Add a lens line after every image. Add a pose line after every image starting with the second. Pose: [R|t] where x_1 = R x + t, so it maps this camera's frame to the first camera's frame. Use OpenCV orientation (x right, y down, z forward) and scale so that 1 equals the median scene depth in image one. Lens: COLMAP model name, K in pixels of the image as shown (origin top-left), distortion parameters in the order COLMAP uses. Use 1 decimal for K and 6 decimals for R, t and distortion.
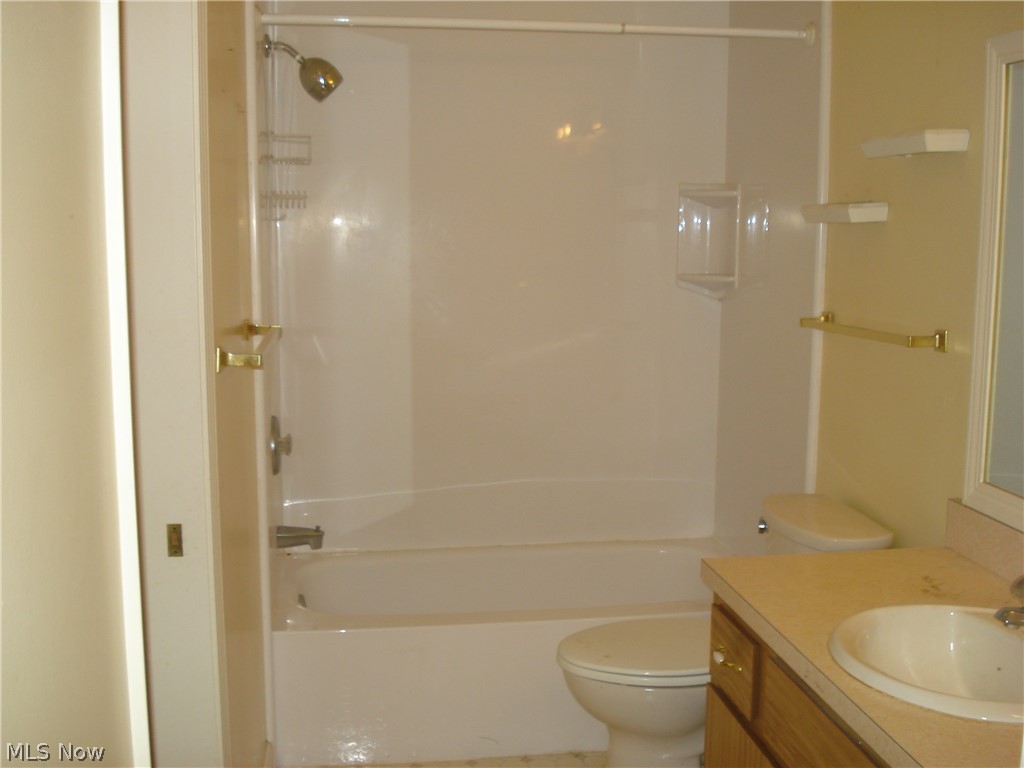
lens RADIAL K [[1152.9, 0, 512.0], [0, 1152.9, 384.0], [0, 0, 1]] dist [-0.083191, 0.002864]
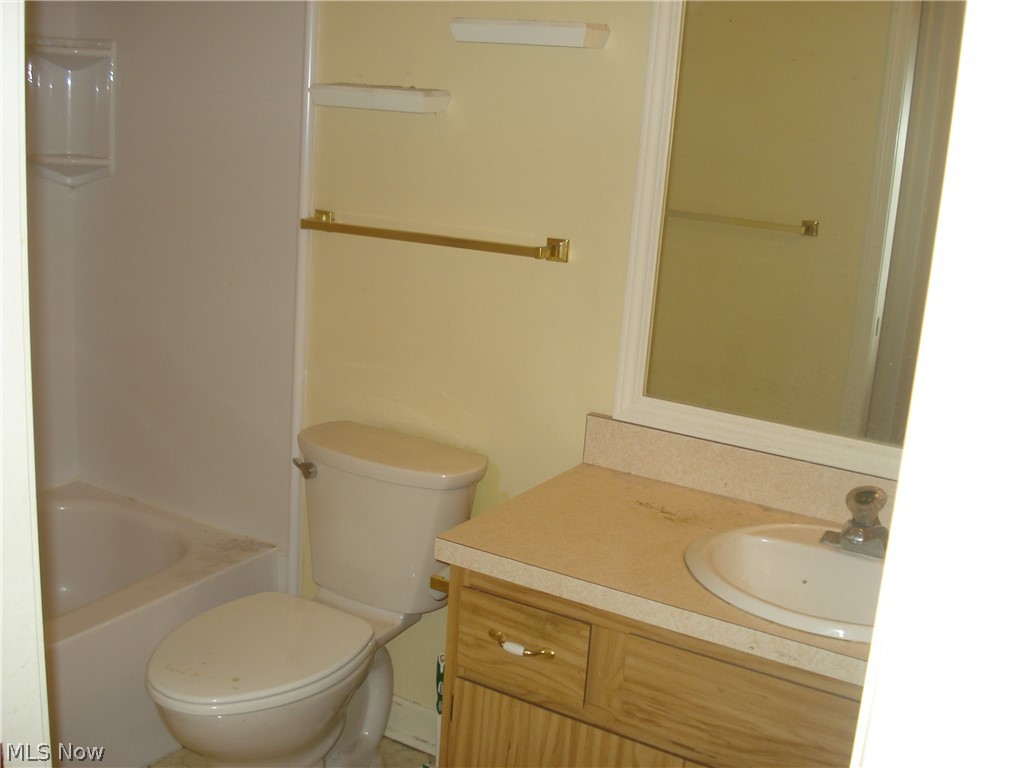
lens RADIAL K [[1152.9, 0, 512.0], [0, 1152.9, 384.0], [0, 0, 1]] dist [-0.083191, 0.002864]
pose [[0.626474, -0.137888, 0.767149, -0.315788], [0.034859, 0.988200, 0.149153, -0.057533], [-0.778662, -0.066699, 0.623888, 0.340100]]
